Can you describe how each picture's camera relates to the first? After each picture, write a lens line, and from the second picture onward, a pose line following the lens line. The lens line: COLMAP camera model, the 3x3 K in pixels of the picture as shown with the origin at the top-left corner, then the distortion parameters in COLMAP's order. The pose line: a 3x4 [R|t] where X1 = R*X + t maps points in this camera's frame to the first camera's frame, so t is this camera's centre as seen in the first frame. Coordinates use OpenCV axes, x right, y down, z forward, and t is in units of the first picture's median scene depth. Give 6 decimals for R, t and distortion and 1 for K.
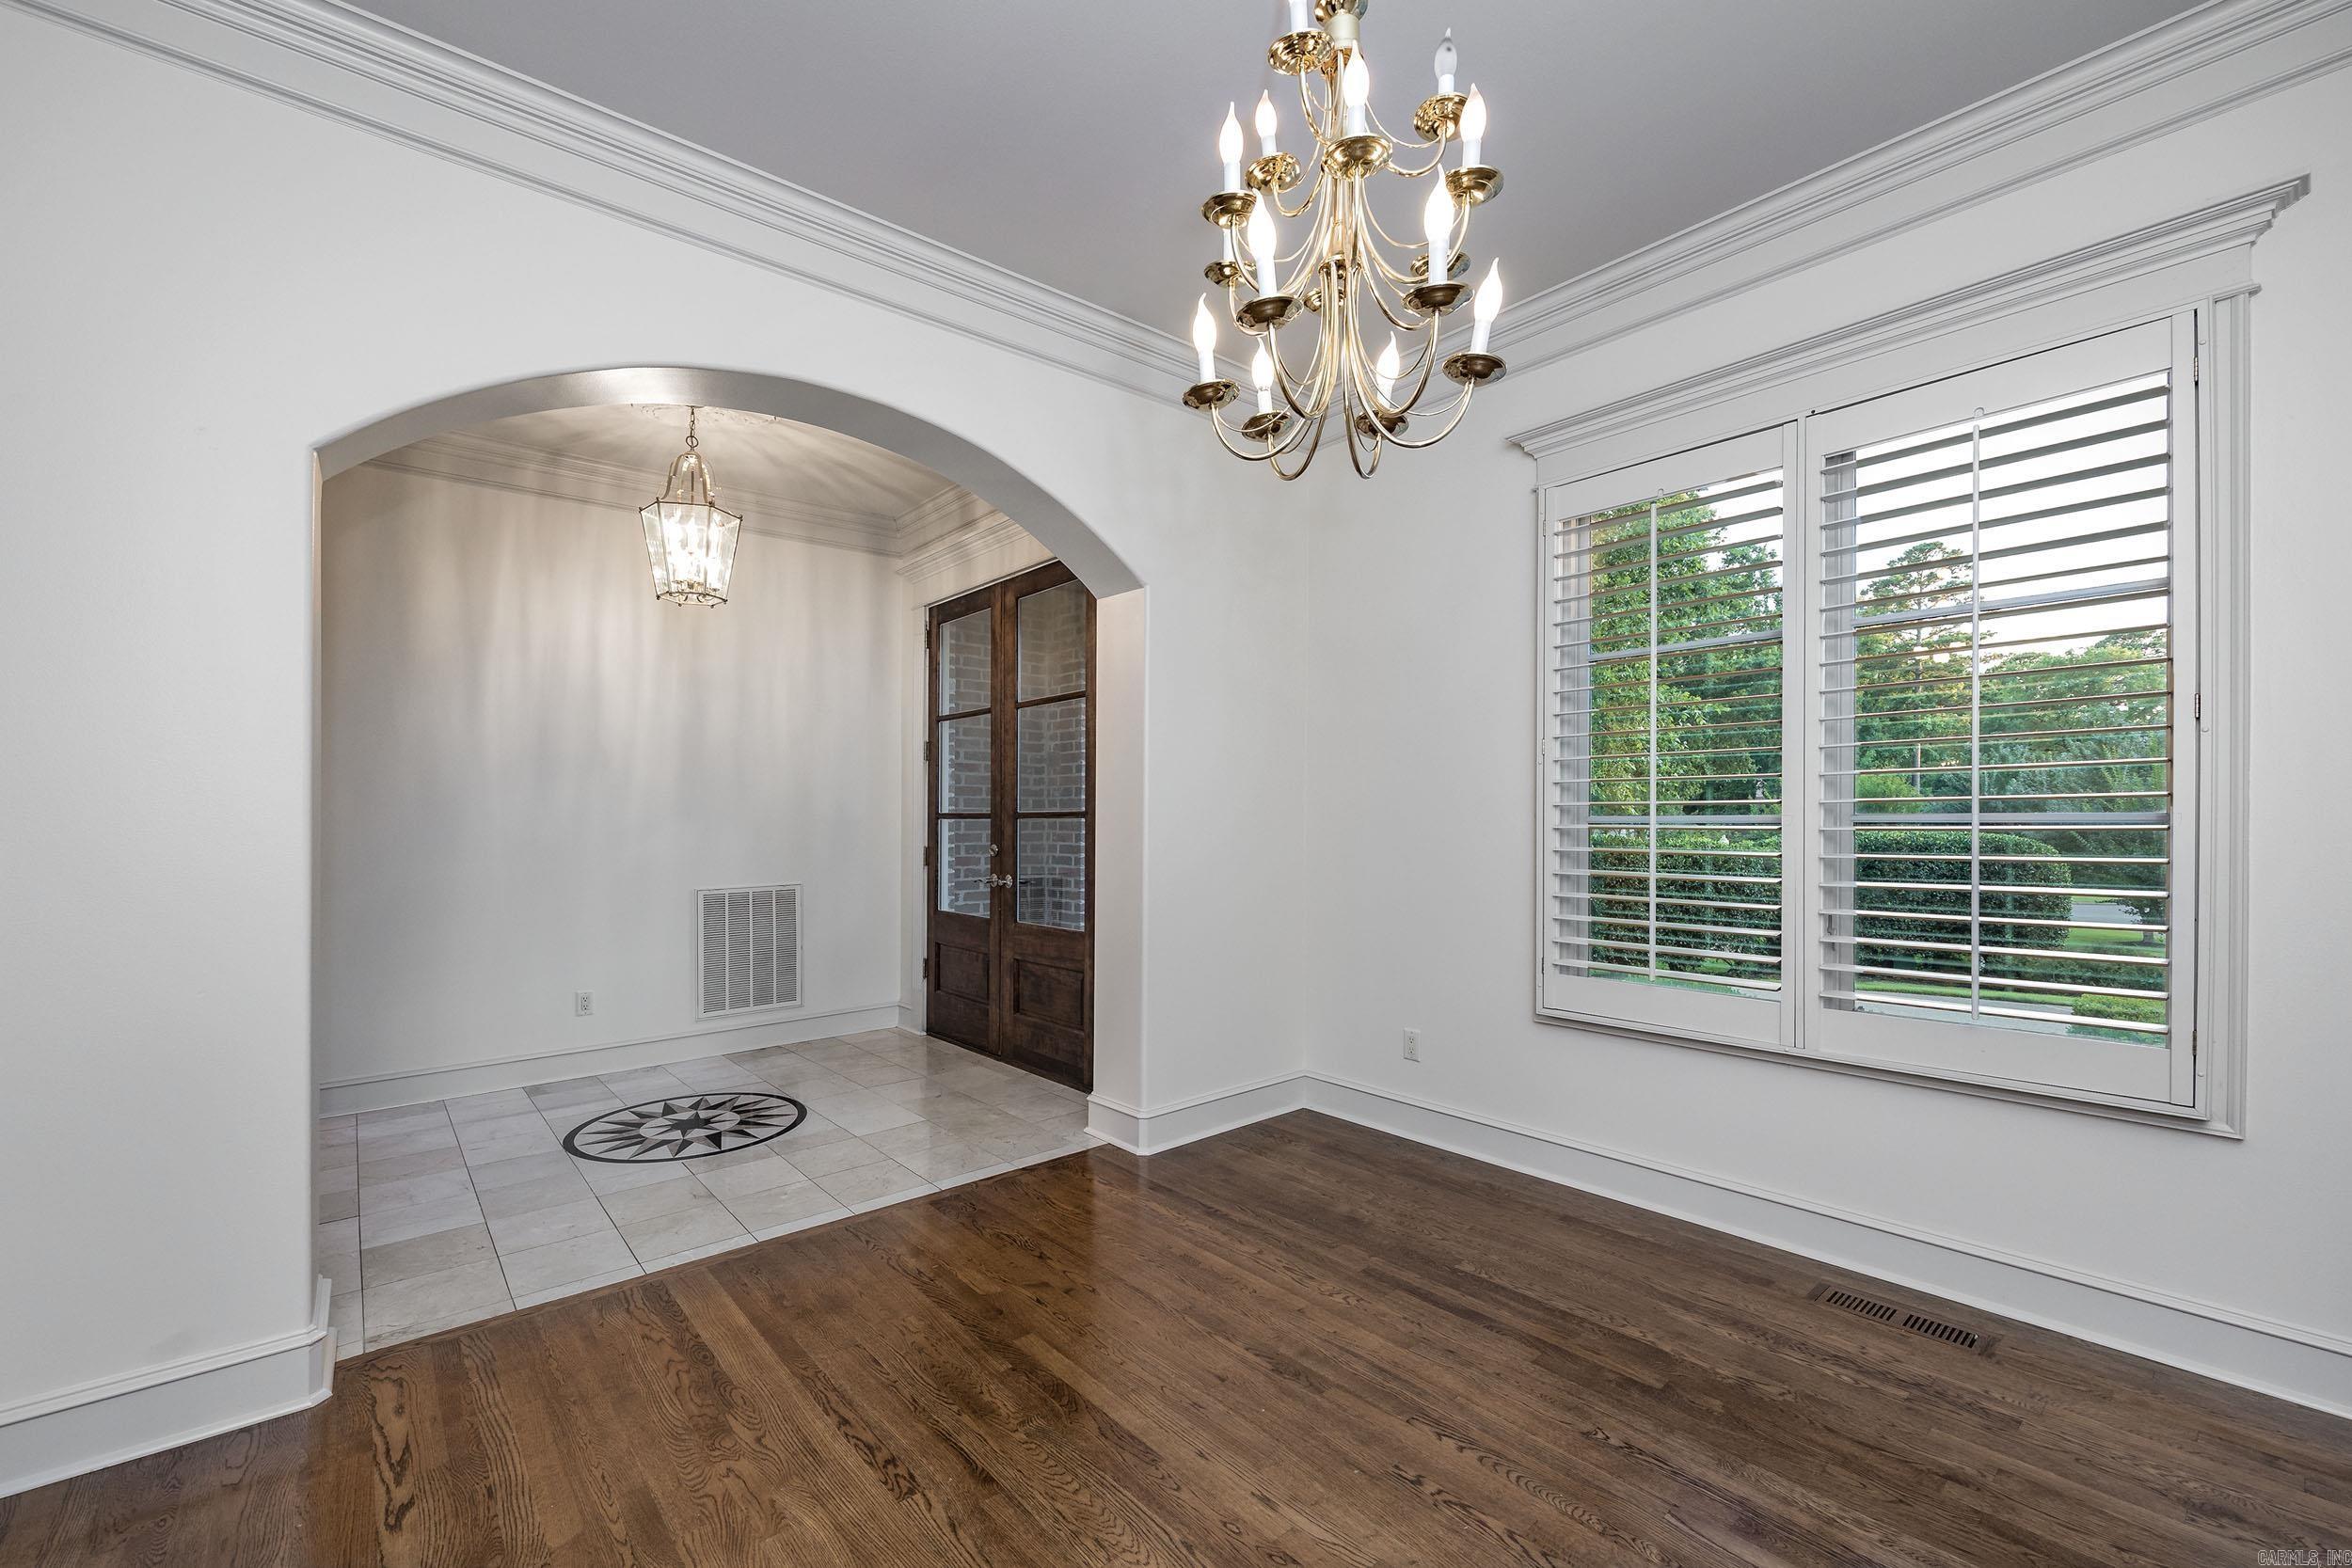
lens RADIAL K [[990.5, 0, 1136.8], [0, 990.5, 816.3], [0, 0, 1]] dist [0.003730, 0.000200]
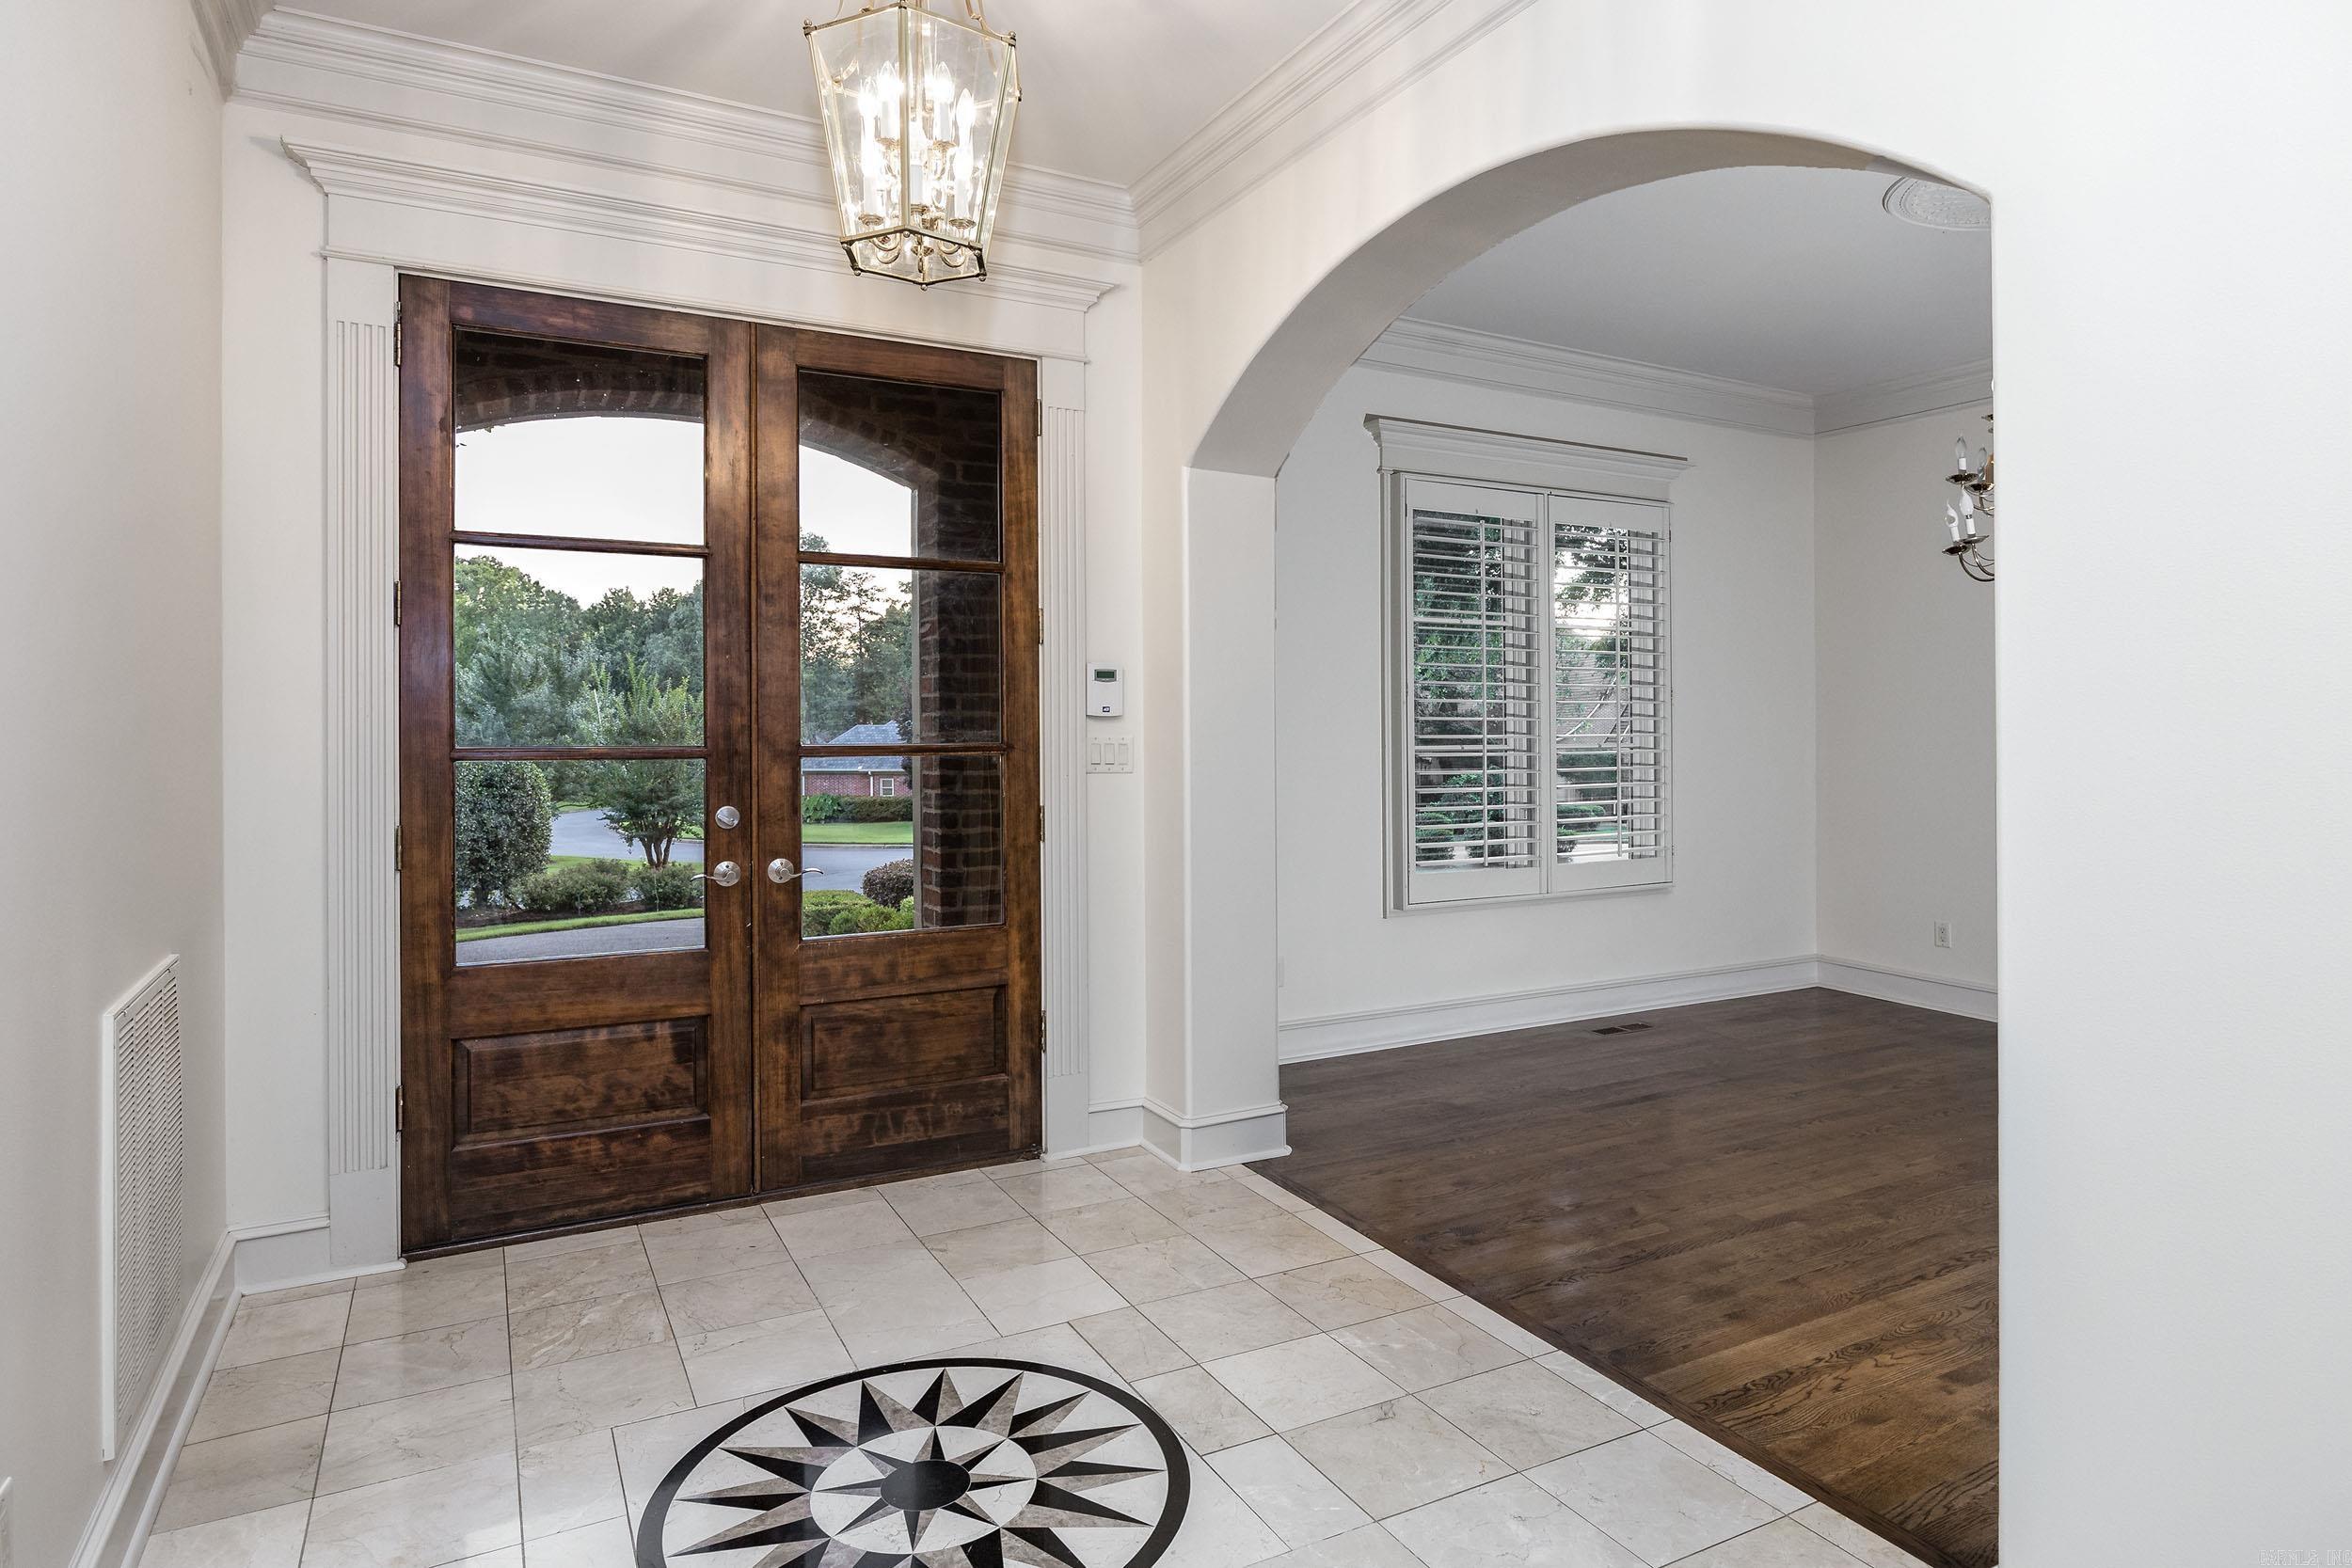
lens RADIAL K [[1311.7, 0, 1186.8], [0, 1311.7, 777.8], [0, 0, 1]] dist [0.004456, 0.001421]
pose [[0.176875, -0.032003, 0.983713, -1.530083], [-0.002298, 0.999455, 0.032928, -0.019208], [-0.984231, -0.008085, 0.176706, 1.243015]]
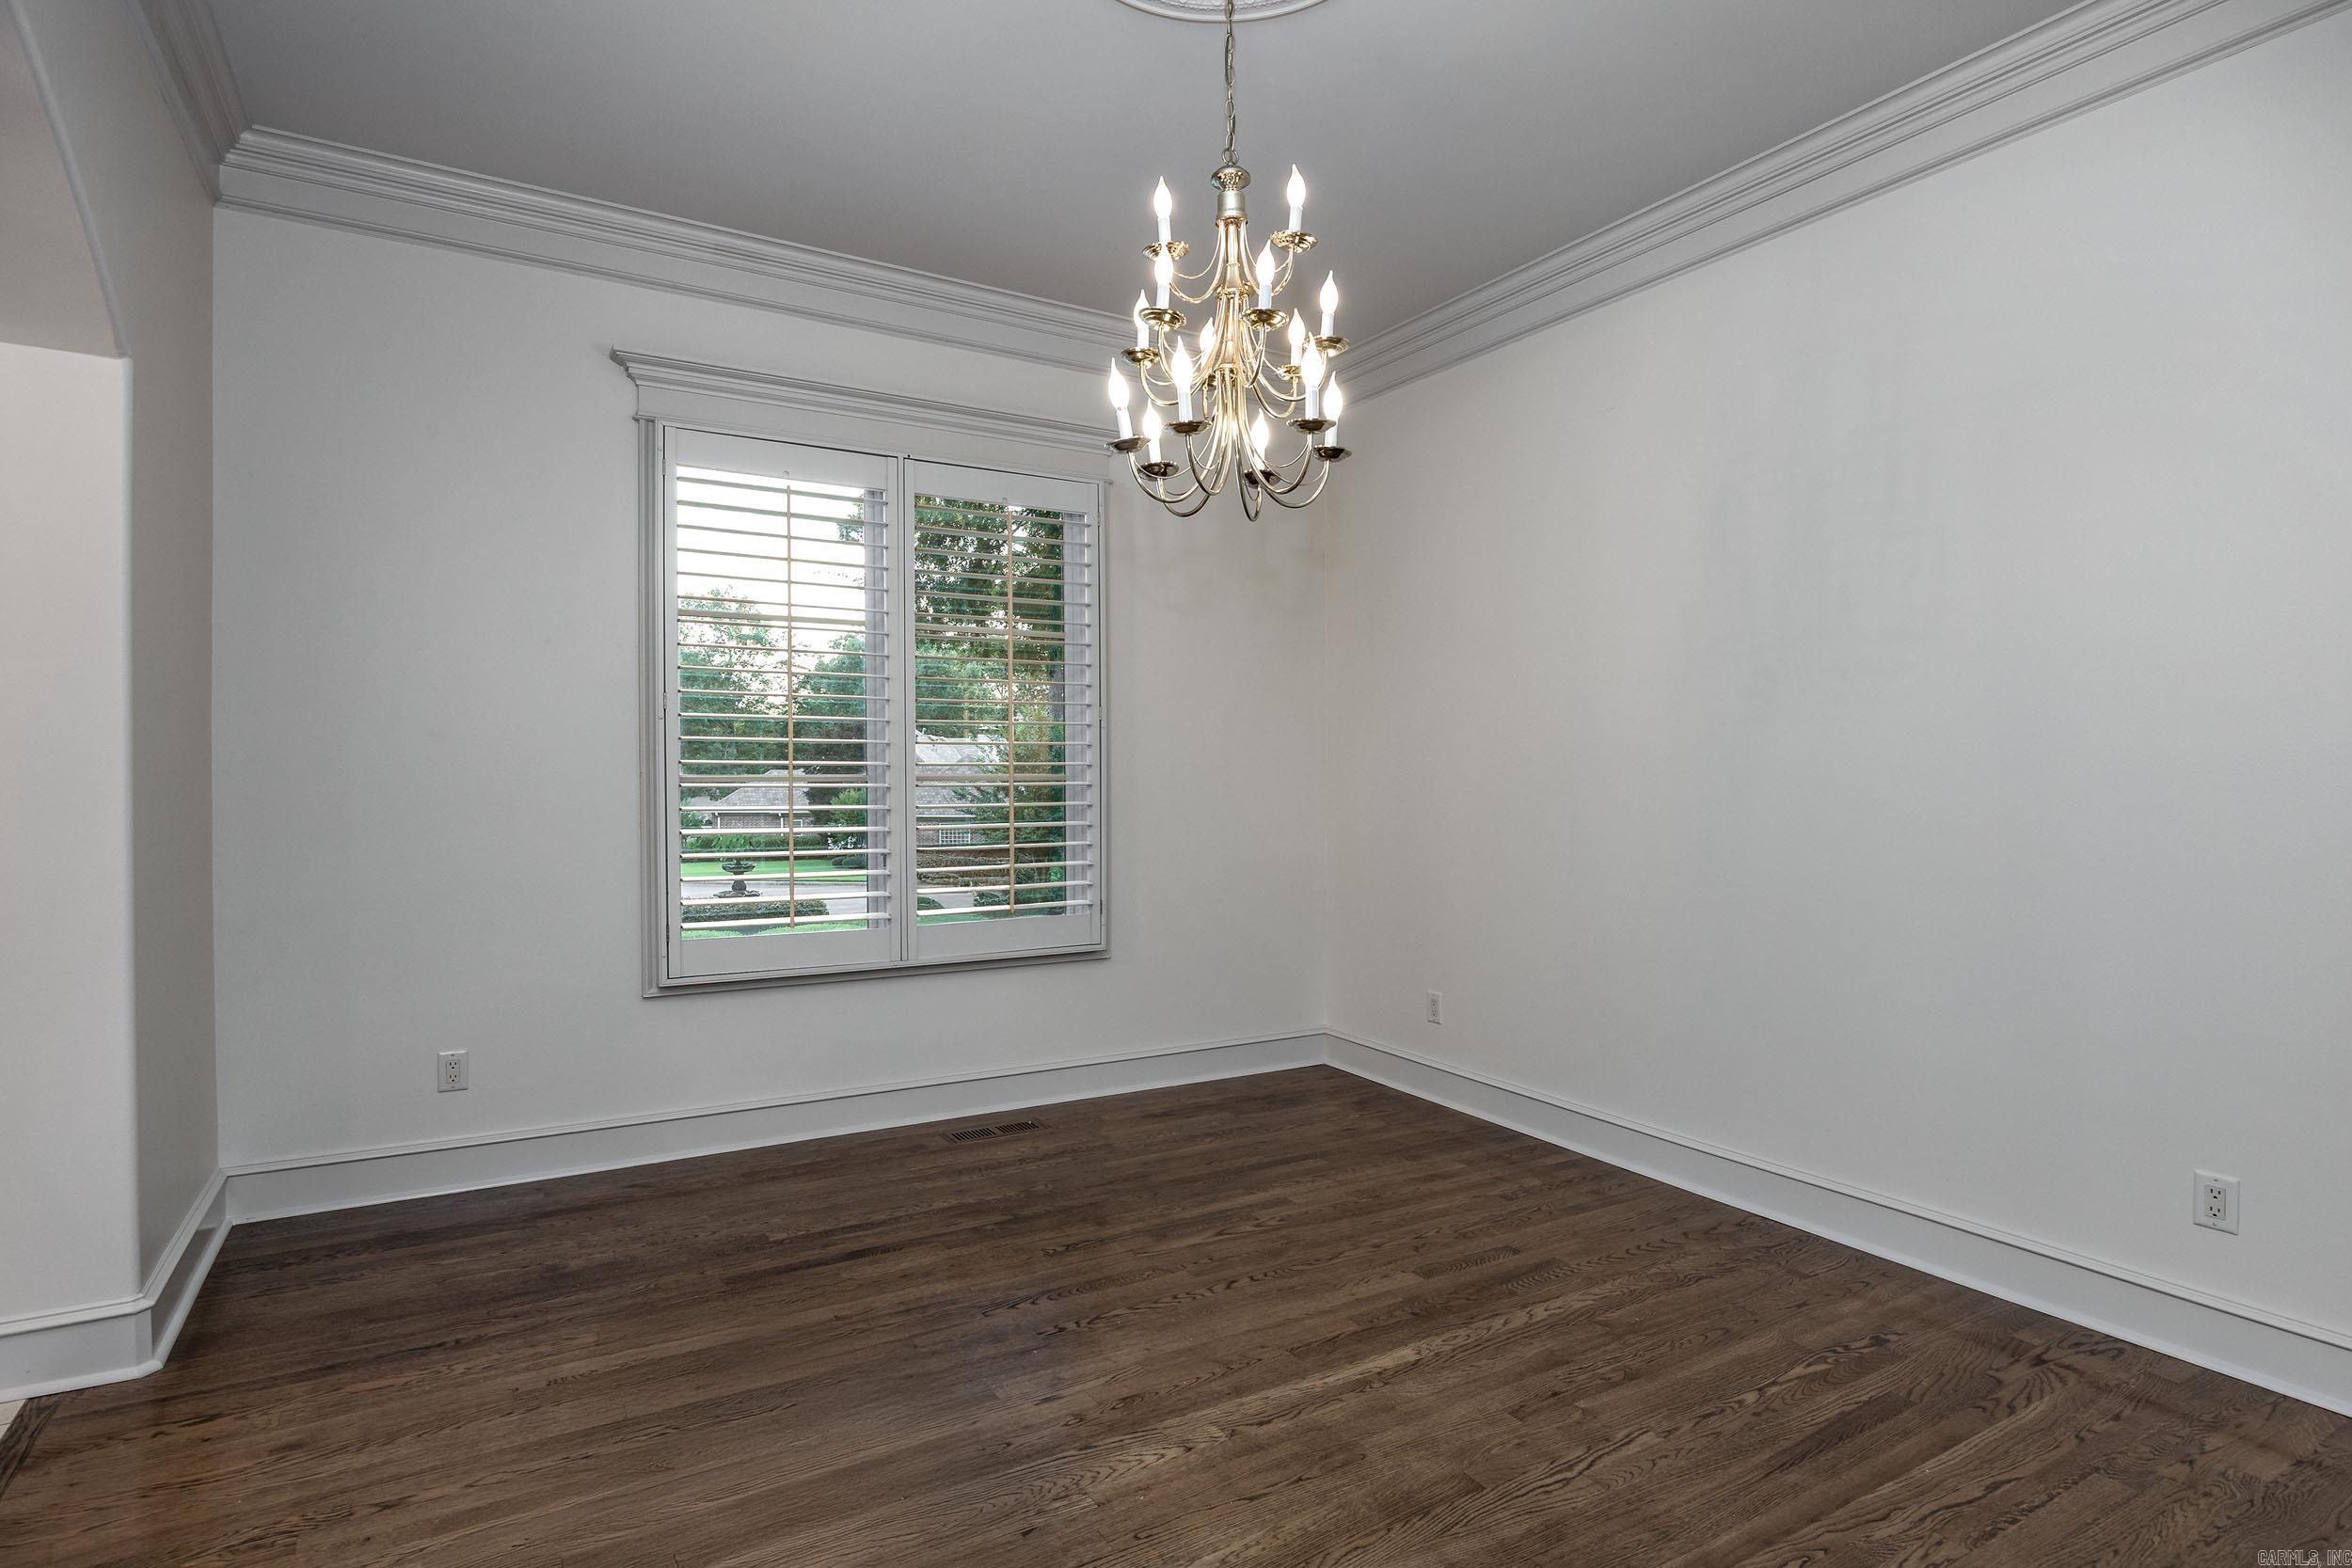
lens RADIAL K [[1147.9, 0, 1162.4], [0, 1147.9, 783.2], [0, 0, 1]] dist [-0.003852, -0.000428]
pose [[0.177960, -0.002674, 0.984034, -0.740145], [-0.001413, 0.999995, 0.002973, 0.004942], [-0.984037, -0.001920, 0.177956, 0.445160]]
